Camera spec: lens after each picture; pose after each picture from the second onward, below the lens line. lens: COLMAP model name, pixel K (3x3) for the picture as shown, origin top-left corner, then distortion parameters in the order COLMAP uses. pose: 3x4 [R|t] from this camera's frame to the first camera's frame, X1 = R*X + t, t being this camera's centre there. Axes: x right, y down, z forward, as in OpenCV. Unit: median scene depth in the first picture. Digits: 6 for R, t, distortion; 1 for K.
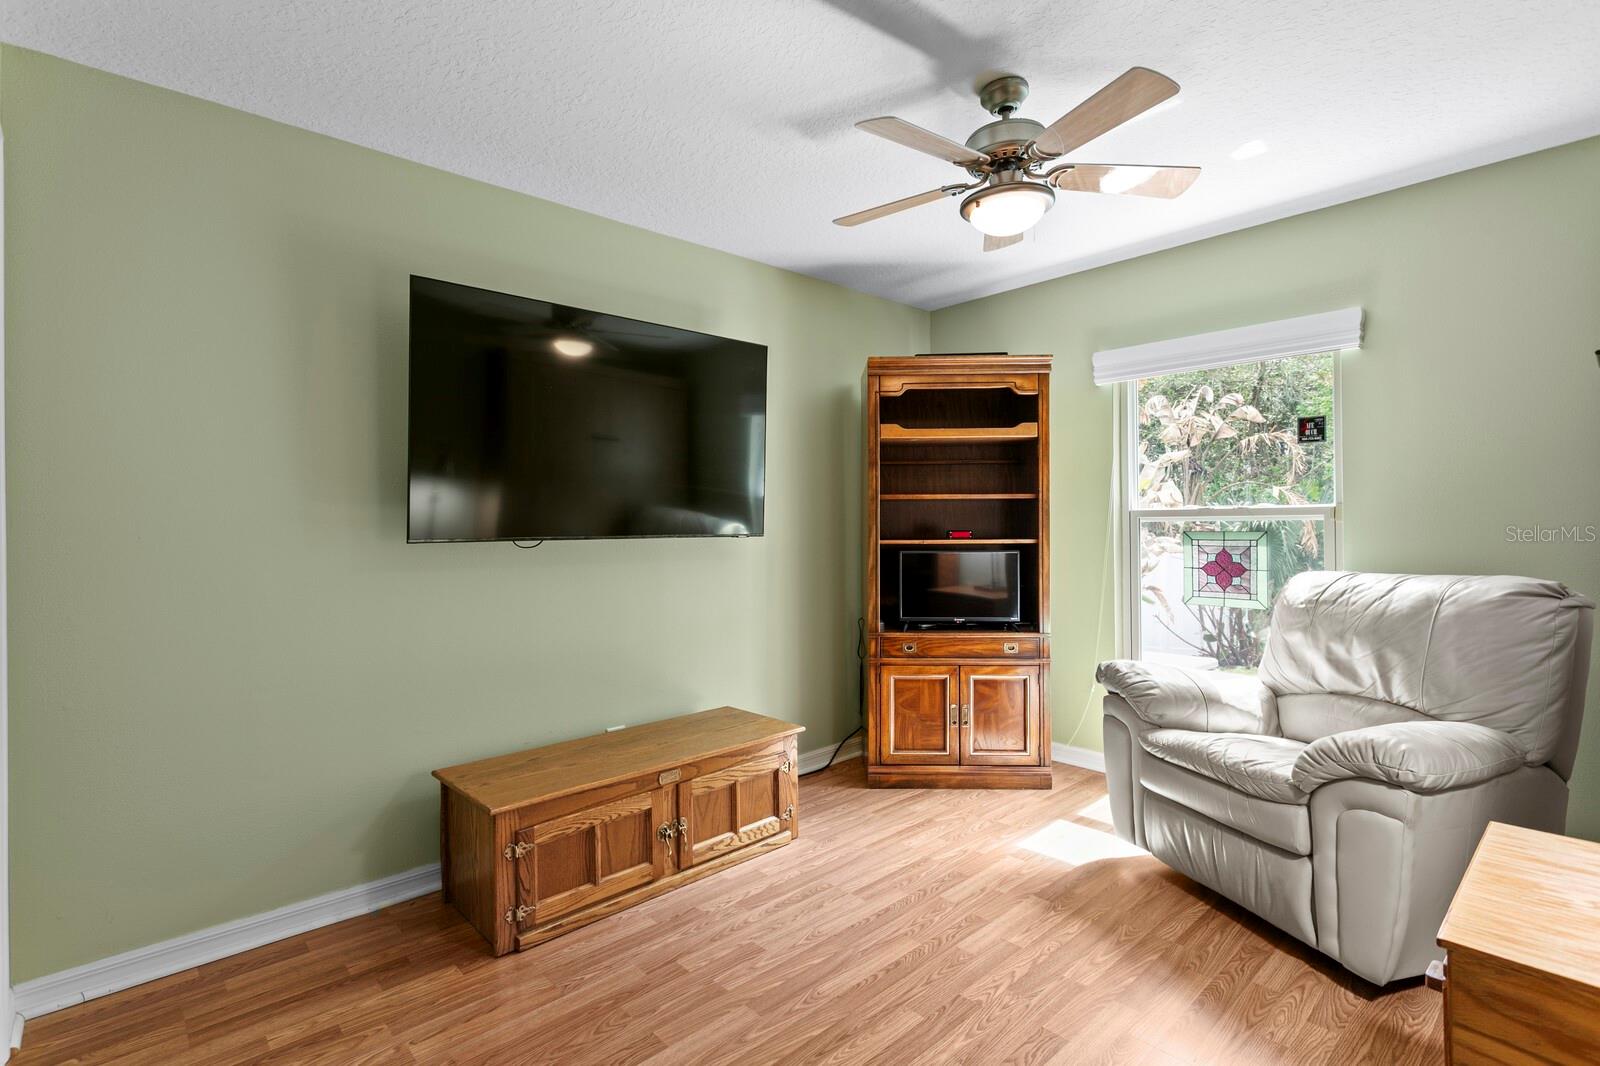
lens RADIAL K [[754.0, 0, 775.0], [0, 754.0, 529.8], [0, 0, 1]] dist [0.002504, 0.001285]
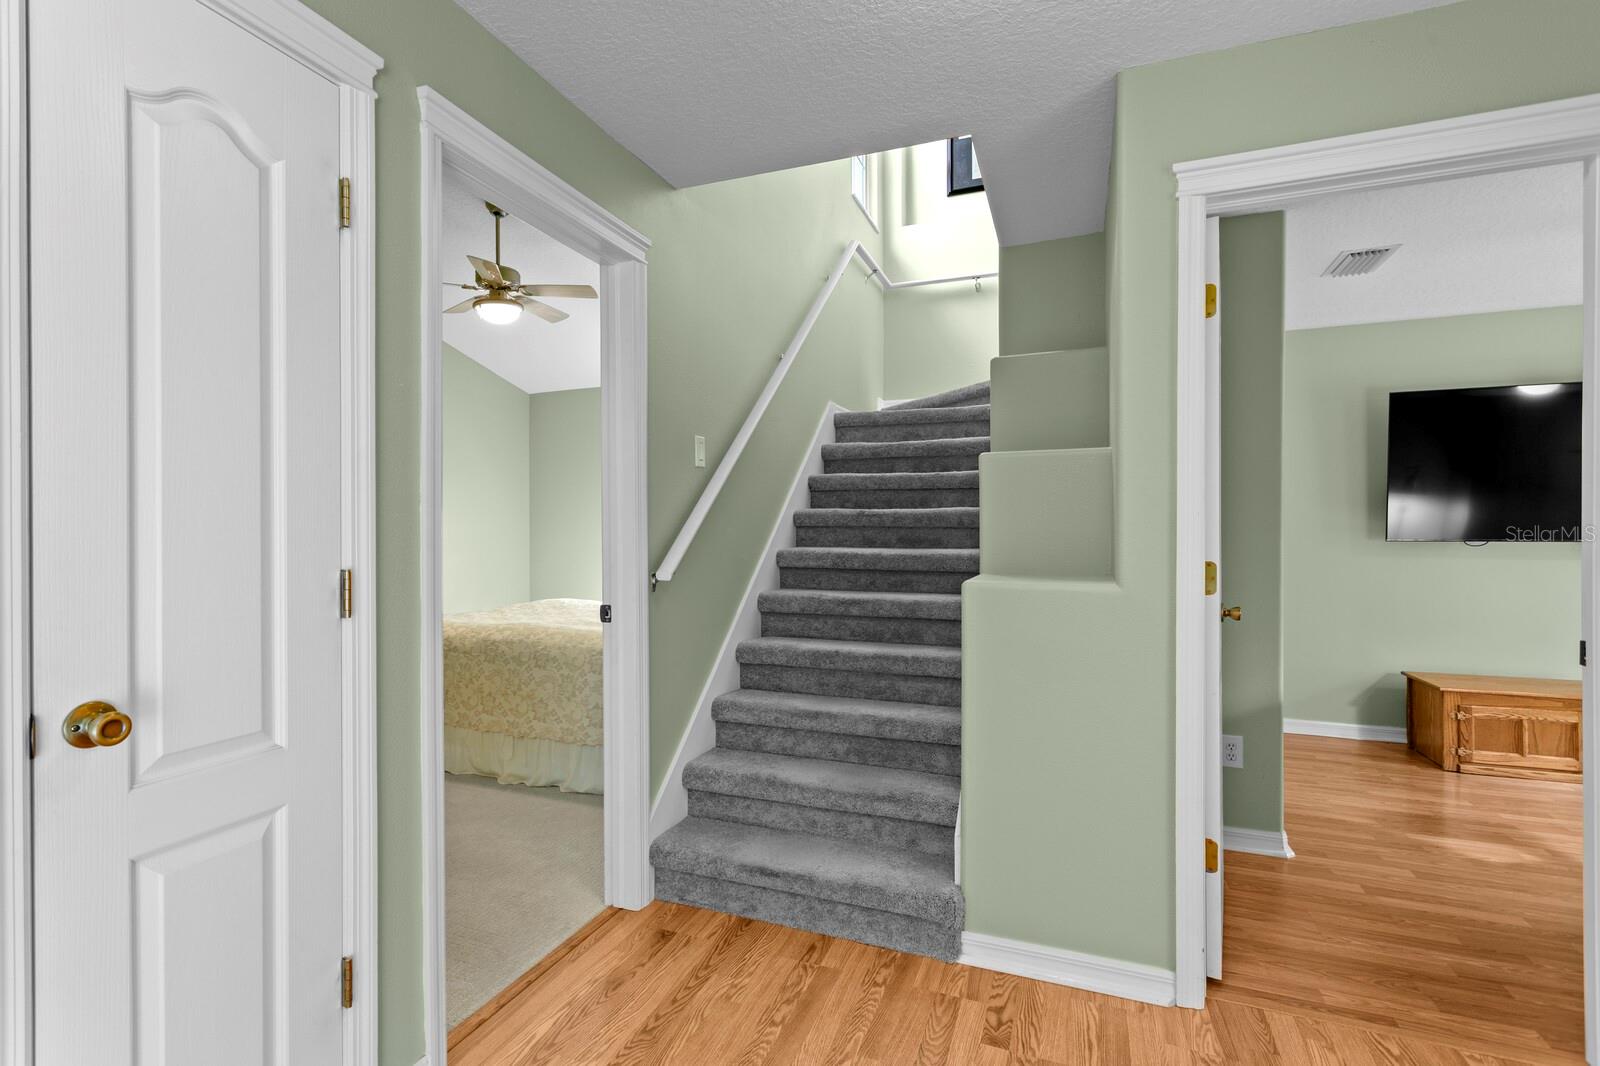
lens RADIAL K [[754.0, 0, 775.0], [0, 754.0, 529.8], [0, 0, 1]] dist [0.002504, 0.001285]
pose [[0.439574, 0.002745, -0.898202, 0.505117], [-0.005227, 0.999986, 0.000498, -0.002571], [0.898191, 0.004476, 0.439582, -1.132449]]
